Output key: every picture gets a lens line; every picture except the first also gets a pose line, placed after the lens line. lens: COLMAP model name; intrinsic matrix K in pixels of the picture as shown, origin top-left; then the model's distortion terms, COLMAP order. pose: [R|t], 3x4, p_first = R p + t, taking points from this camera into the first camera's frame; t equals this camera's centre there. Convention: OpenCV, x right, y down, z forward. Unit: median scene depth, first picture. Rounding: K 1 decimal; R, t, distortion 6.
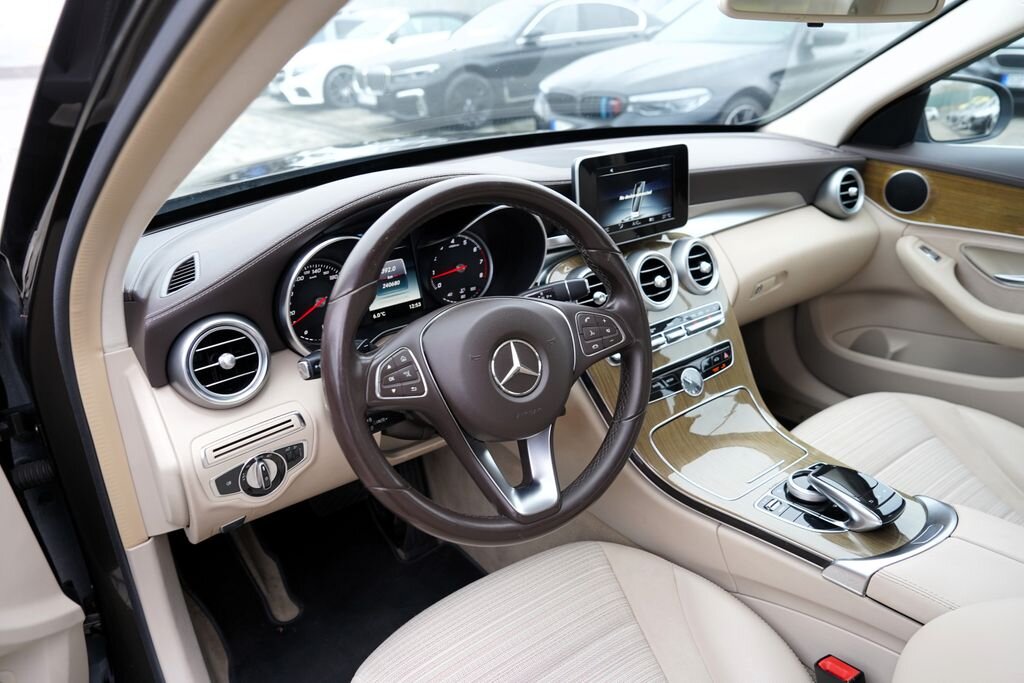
lens RADIAL K [[700.1, 0, 536.8], [0, 700.1, 339.7], [0, 0, 1]] dist [-0.131099, 0.141298]
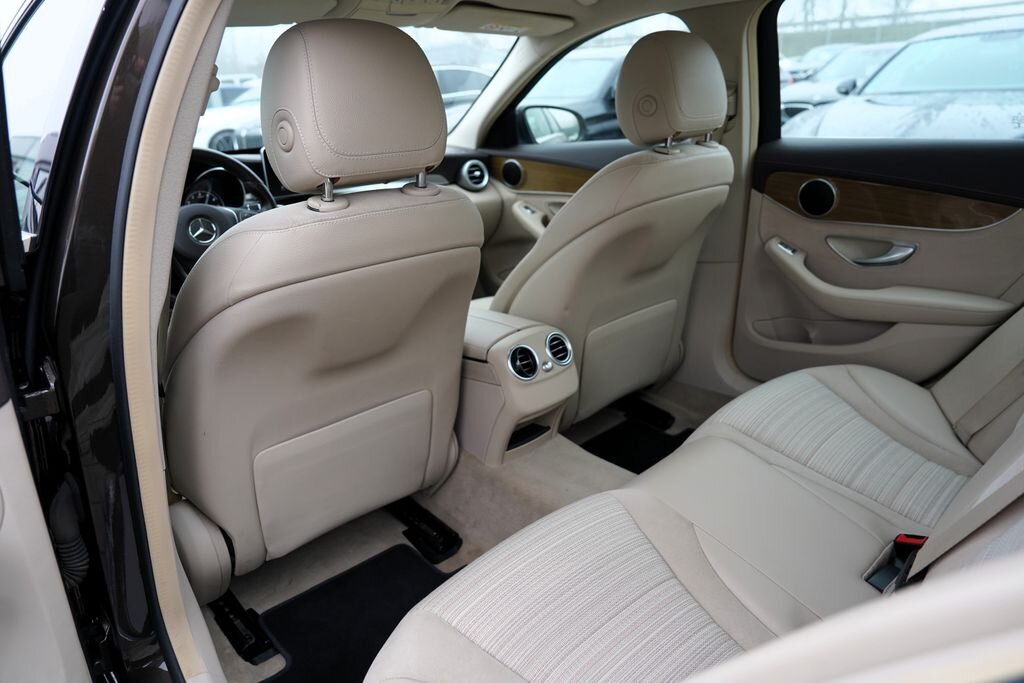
lens RADIAL K [[700.1, 0, 511.0], [0, 700.1, 336.2], [0, 0, 1]] dist [-0.100068, 0.073357]
pose [[0.994773, -0.046982, 0.090658, 0.374791], [0.054880, 0.994722, -0.086695, 0.315841], [-0.086107, 0.091217, 0.992101, -0.617400]]
